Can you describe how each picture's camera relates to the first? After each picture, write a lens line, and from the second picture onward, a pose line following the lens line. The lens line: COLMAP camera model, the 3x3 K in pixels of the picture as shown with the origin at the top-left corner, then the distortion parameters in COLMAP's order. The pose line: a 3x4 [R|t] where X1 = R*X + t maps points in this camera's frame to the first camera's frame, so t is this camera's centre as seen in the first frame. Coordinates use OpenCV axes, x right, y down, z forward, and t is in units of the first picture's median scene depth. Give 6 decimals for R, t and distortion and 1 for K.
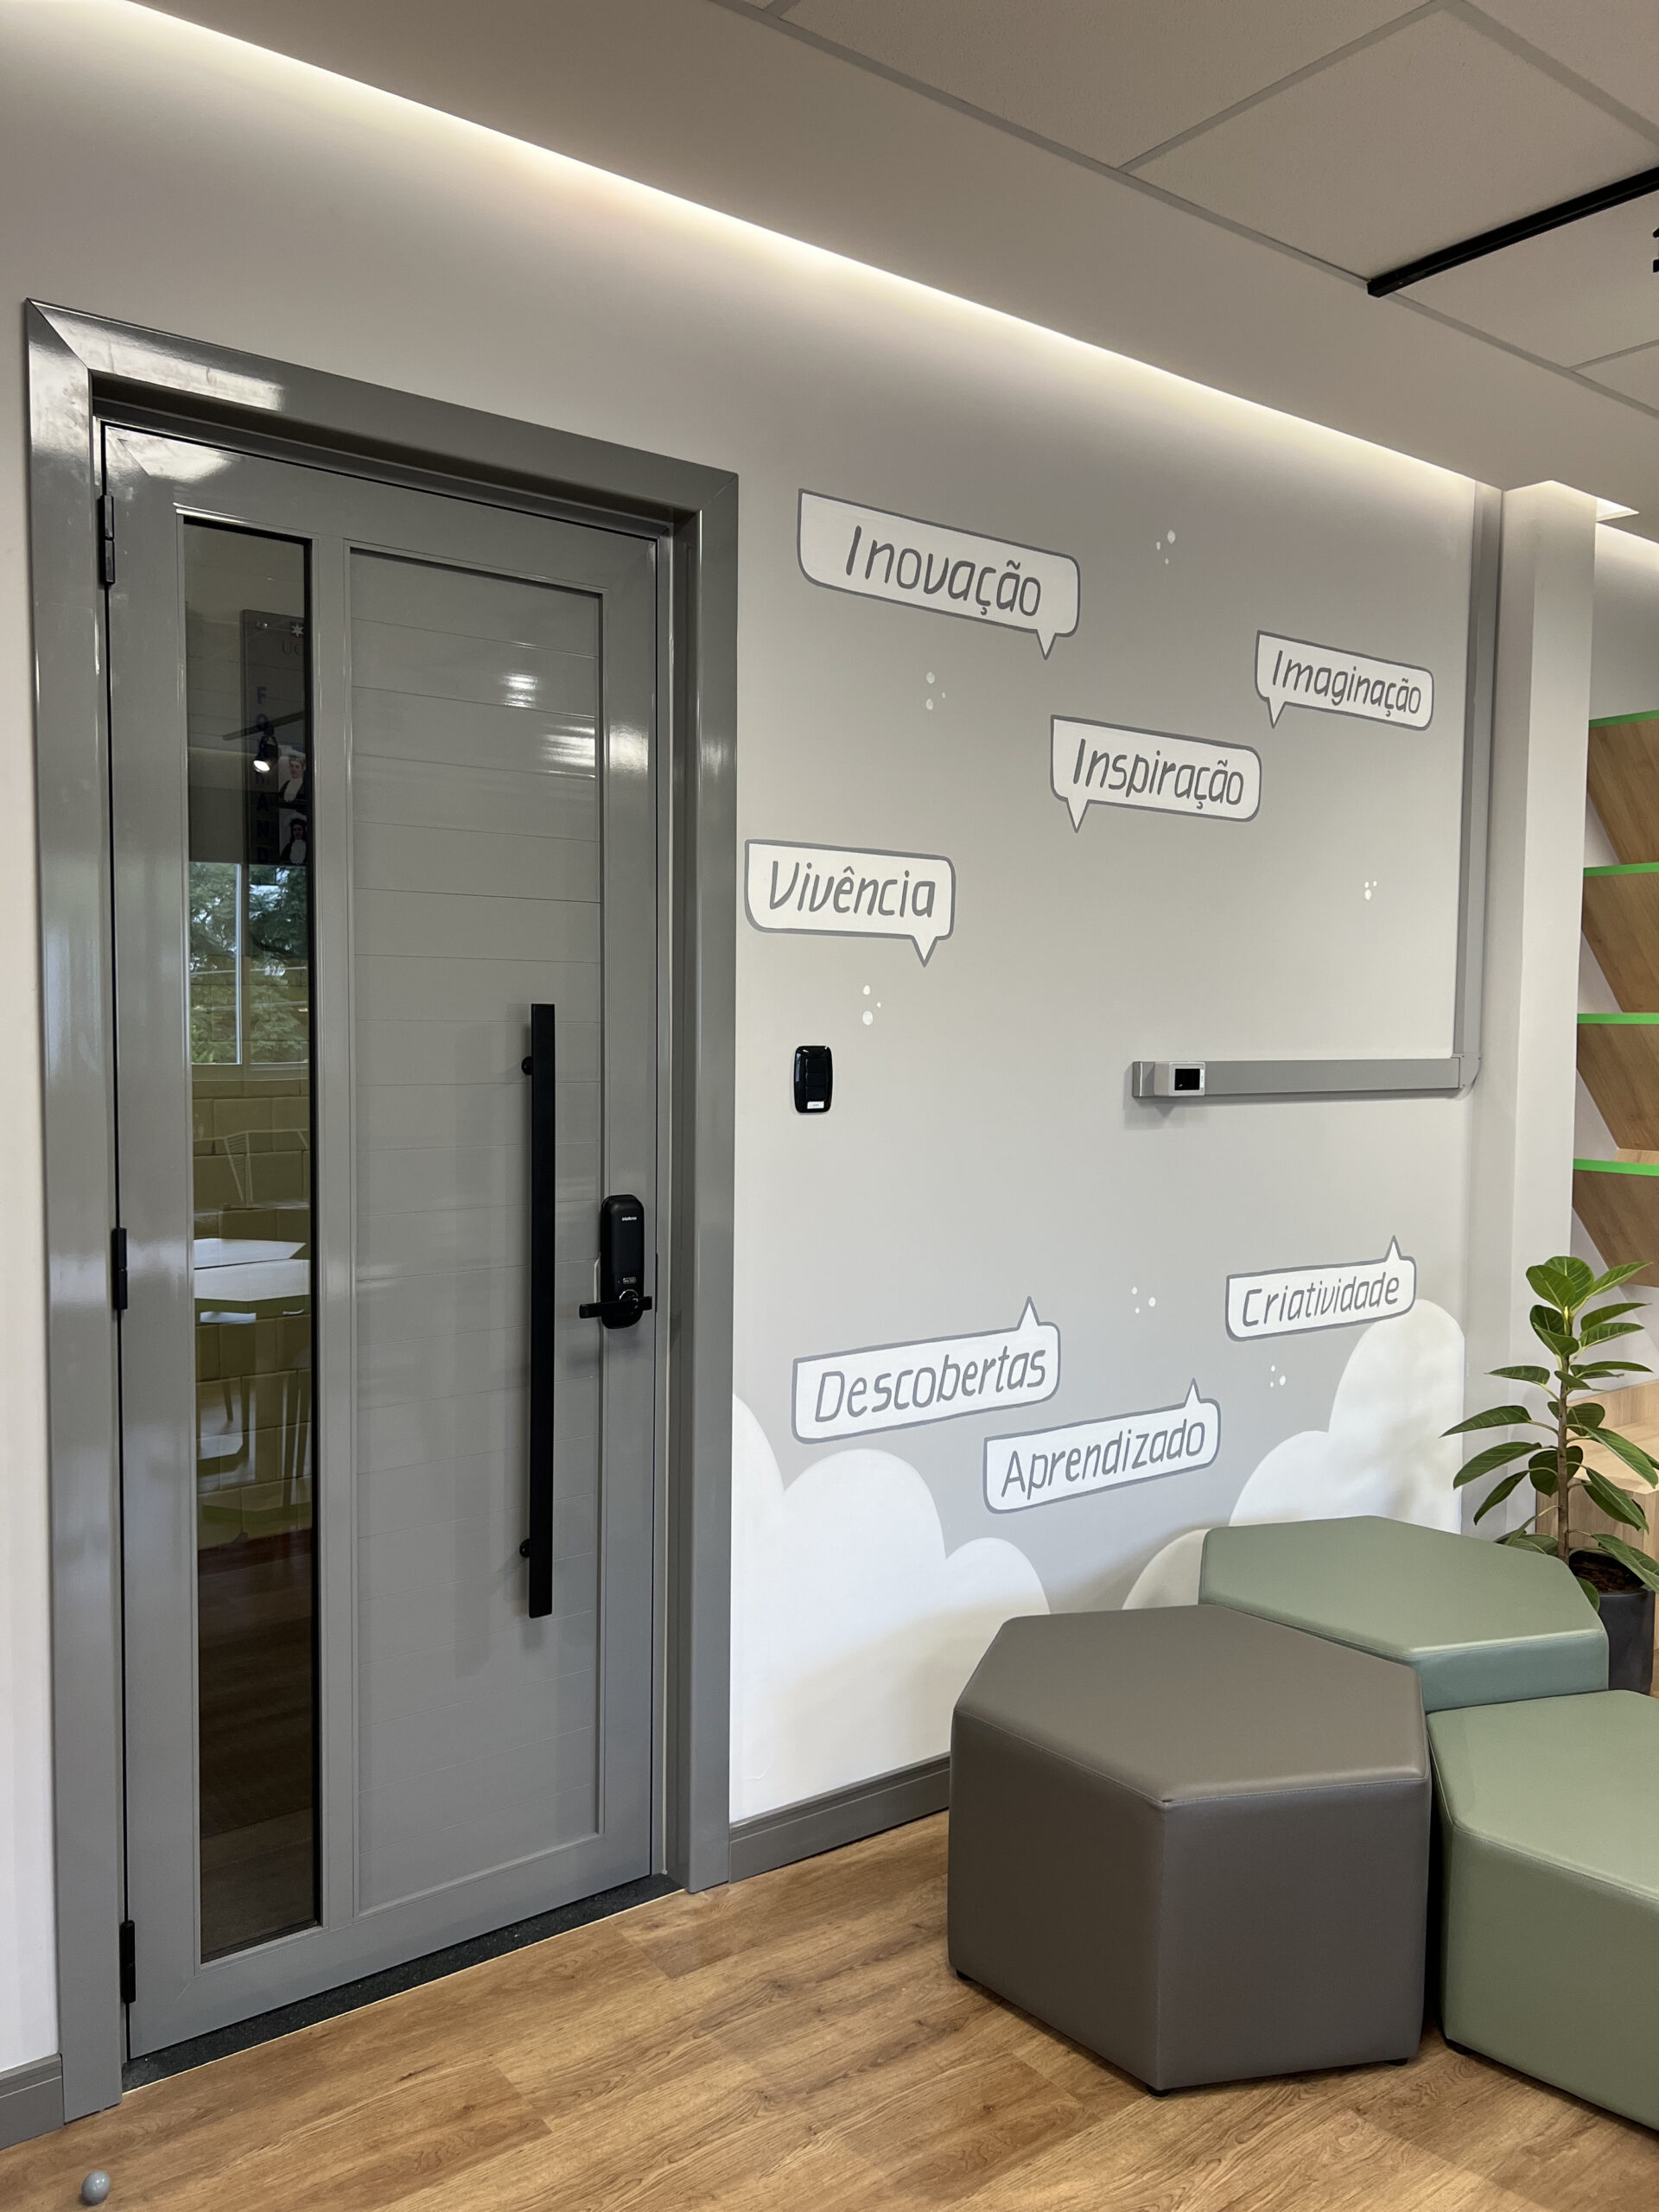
lens RADIAL K [[1654.4, 0, 829.5], [0, 1654.4, 1106.0], [0, 0, 1]] dist [0.097250, -0.130642]
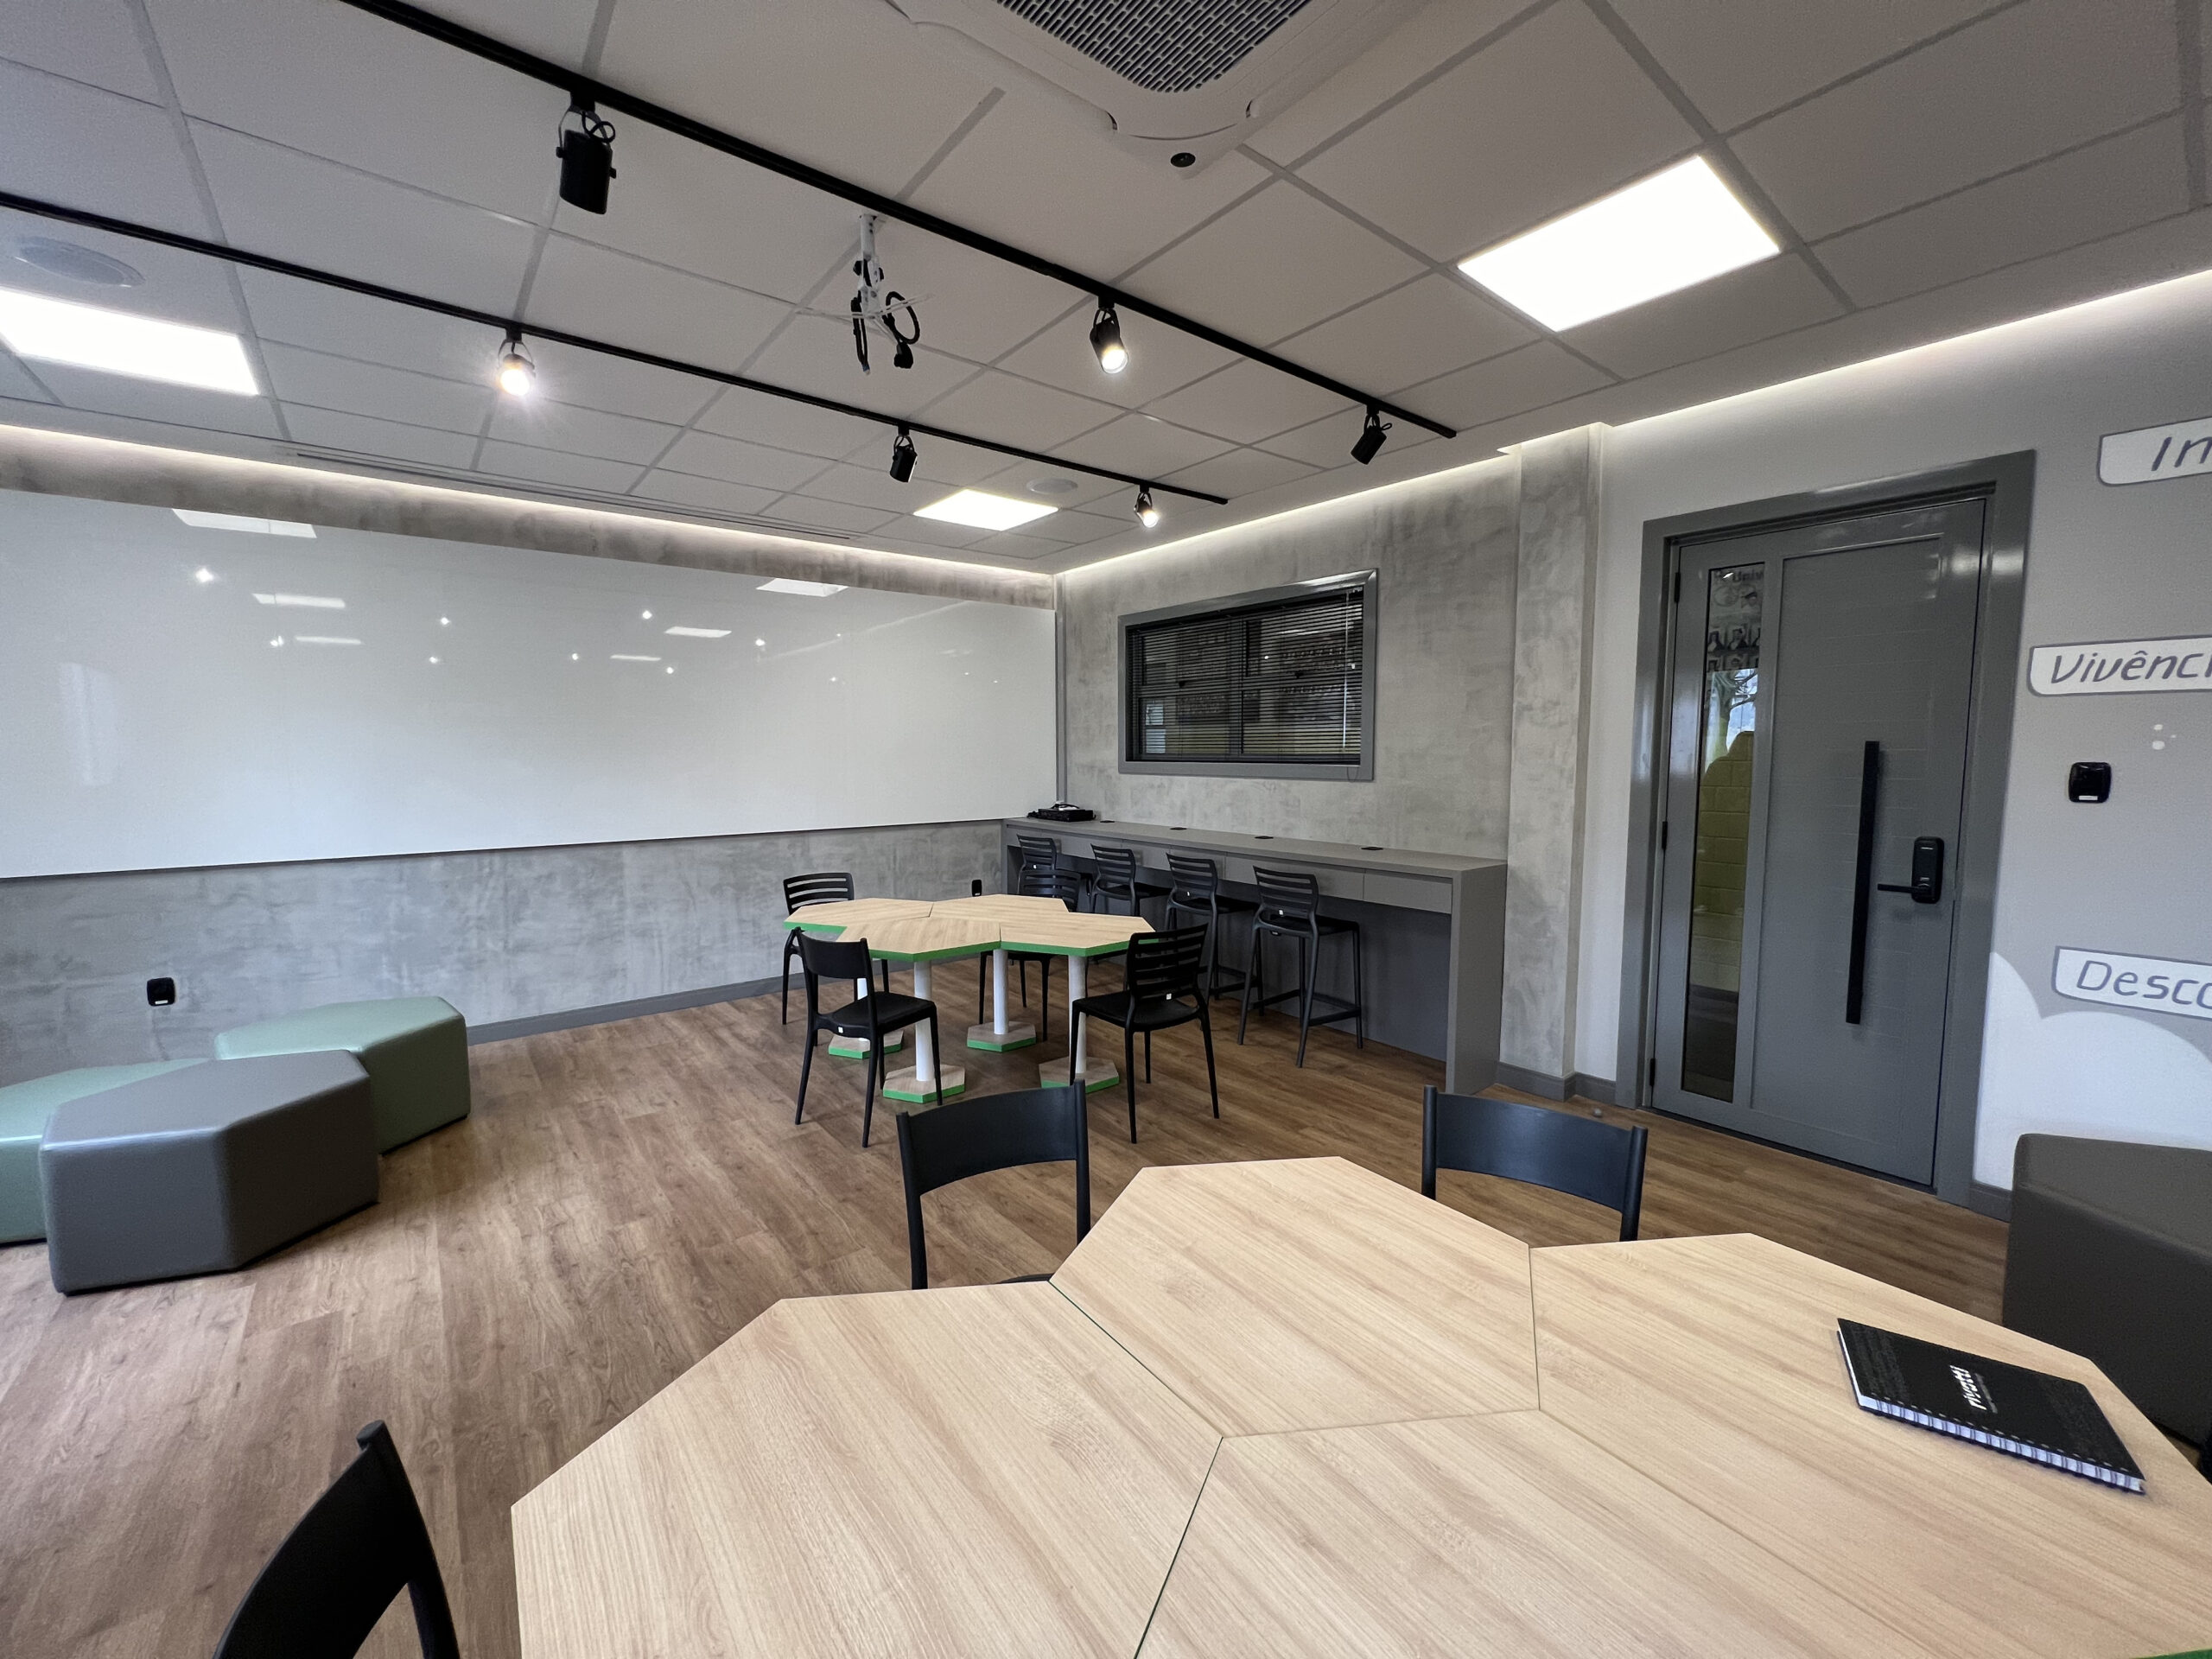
lens RADIAL K [[885.1, 0, 1103.2], [0, 885.1, 822.9], [0, 0, 1]] dist [-0.003547, 0.000750]
pose [[0.023563, 0.072557, -0.997086, 0.808707], [-0.057075, 0.995834, 0.071117, 0.016949], [0.998092, 0.055233, 0.027606, -0.013676]]
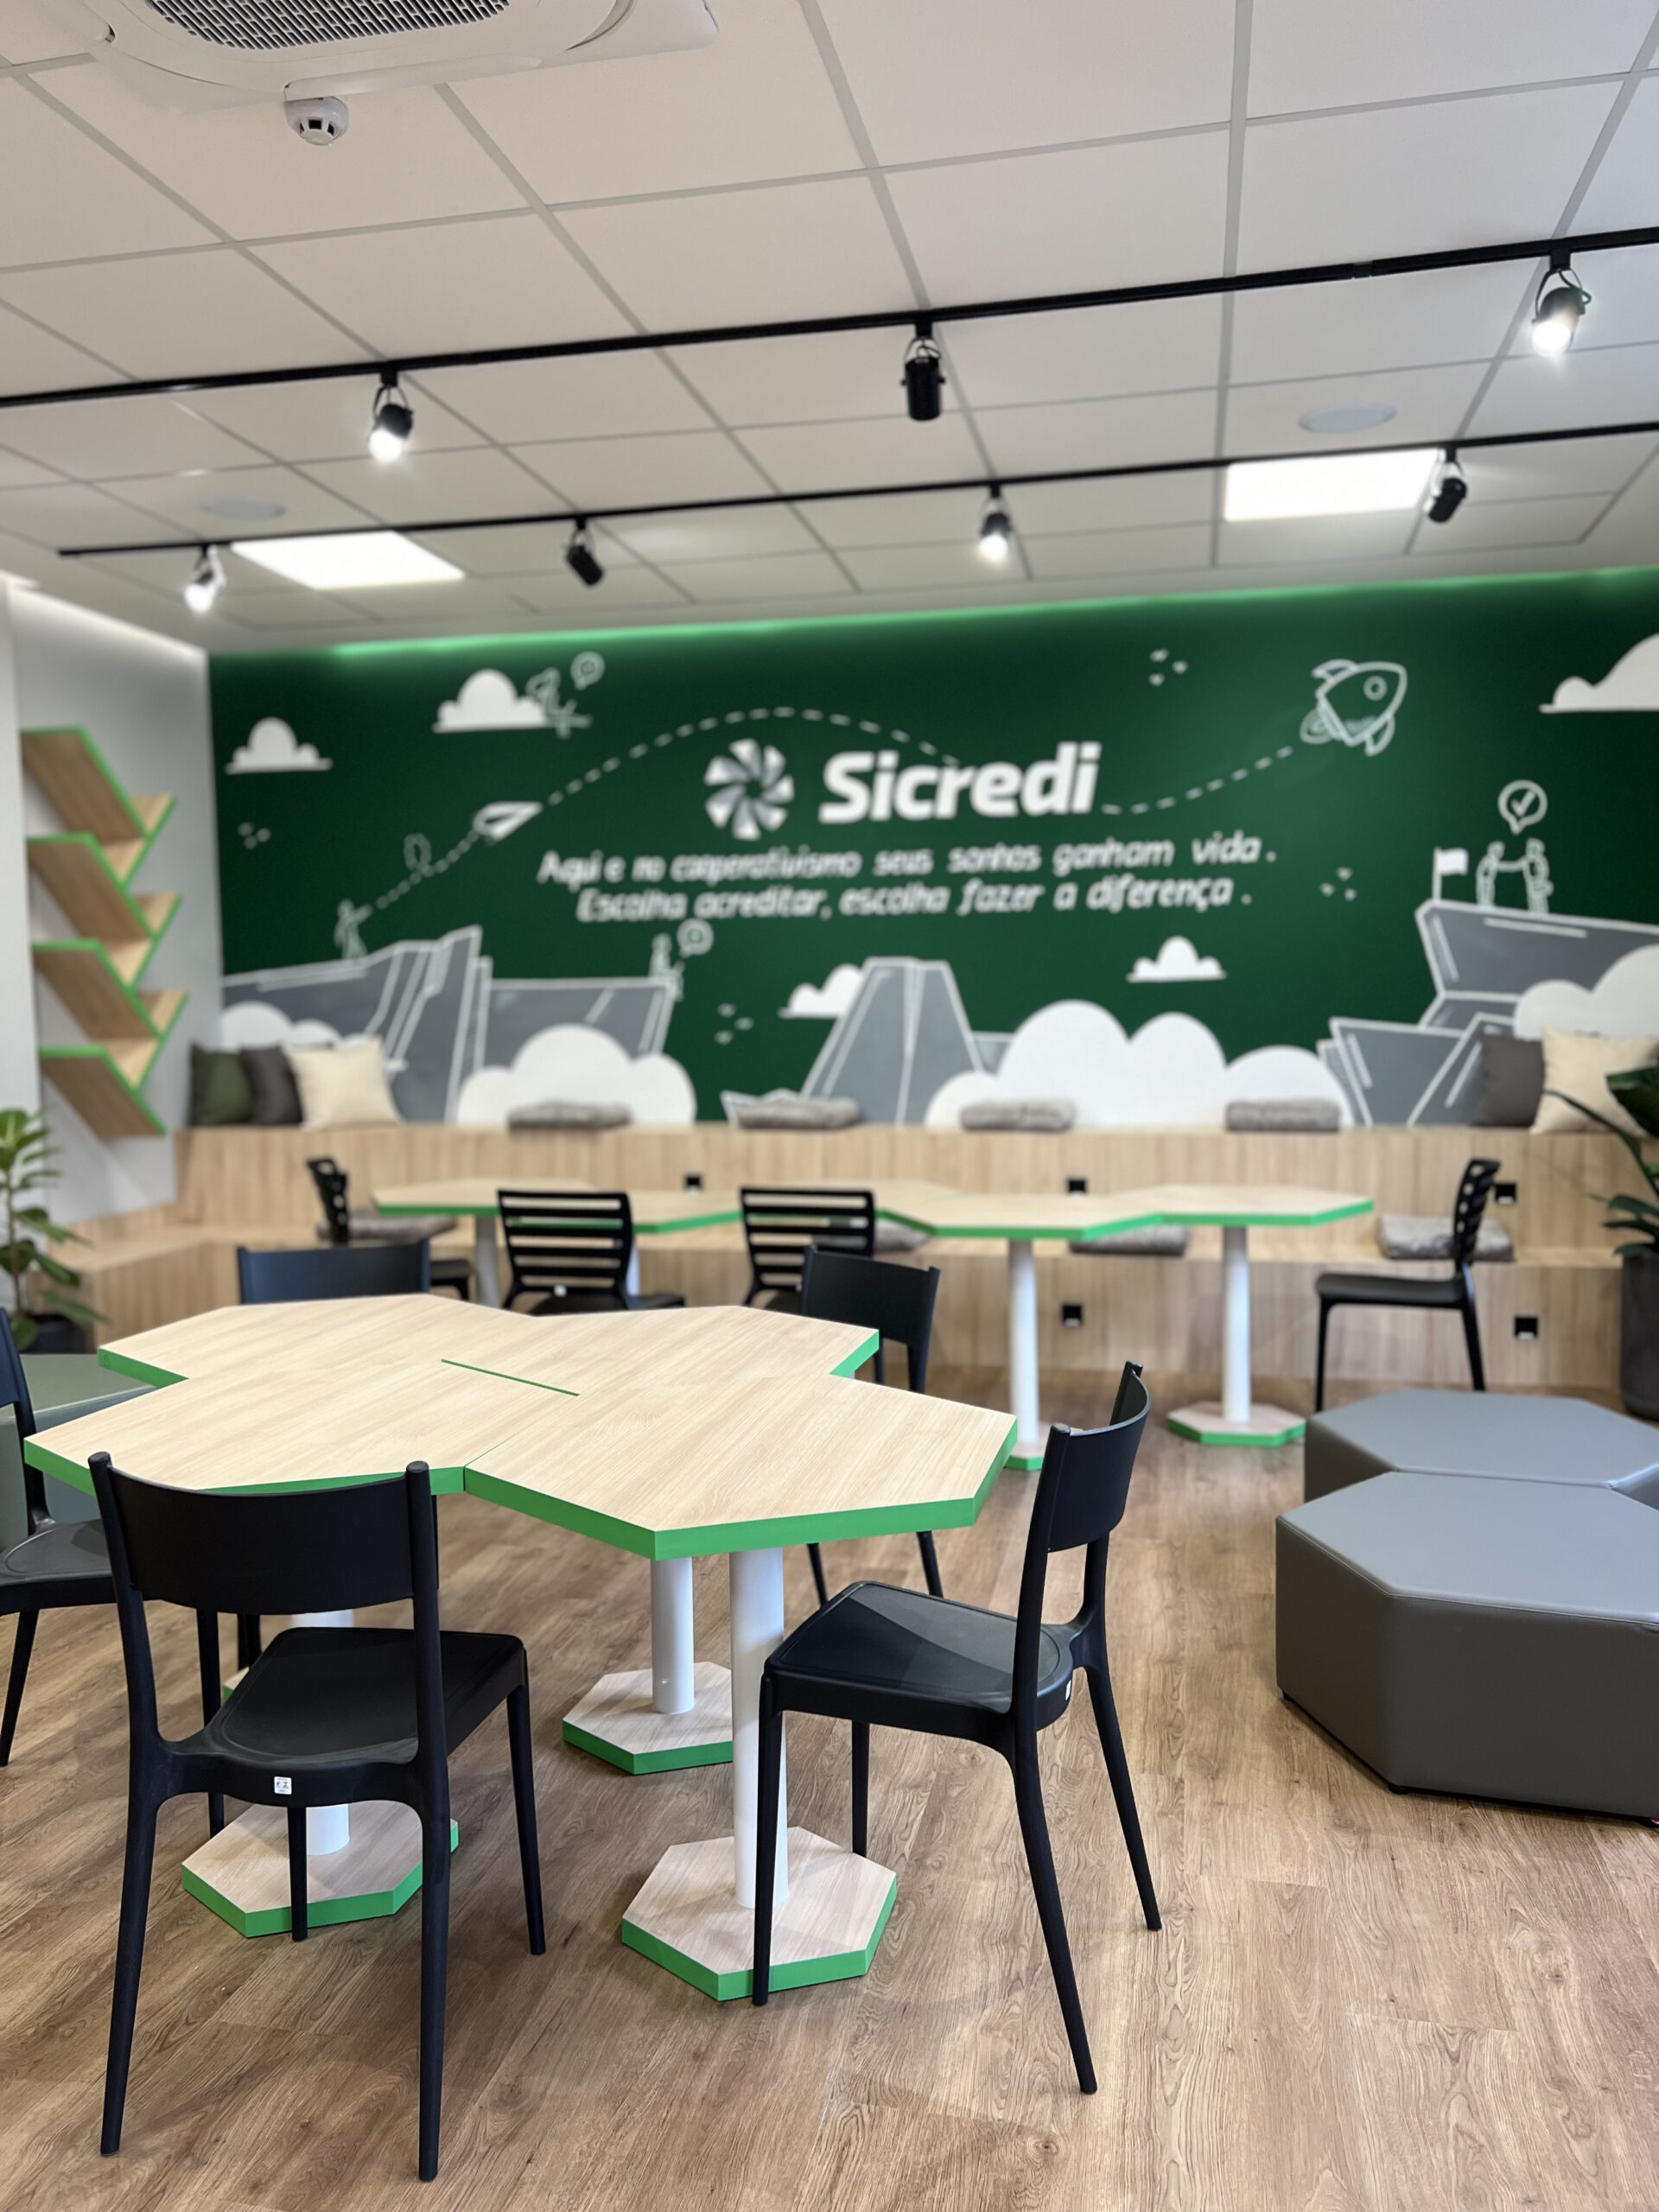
lens RADIAL K [[1665.9, 0, 832.2], [0, 1665.9, 1121.0], [0, 0, 1]] dist [0.158116, -0.435755]
pose [[0.757811, -0.077171, 0.647894, 0.015852], [0.066964, 0.996936, 0.040421, 0.113385], [-0.649028, 0.012755, 0.760657, -0.701187]]
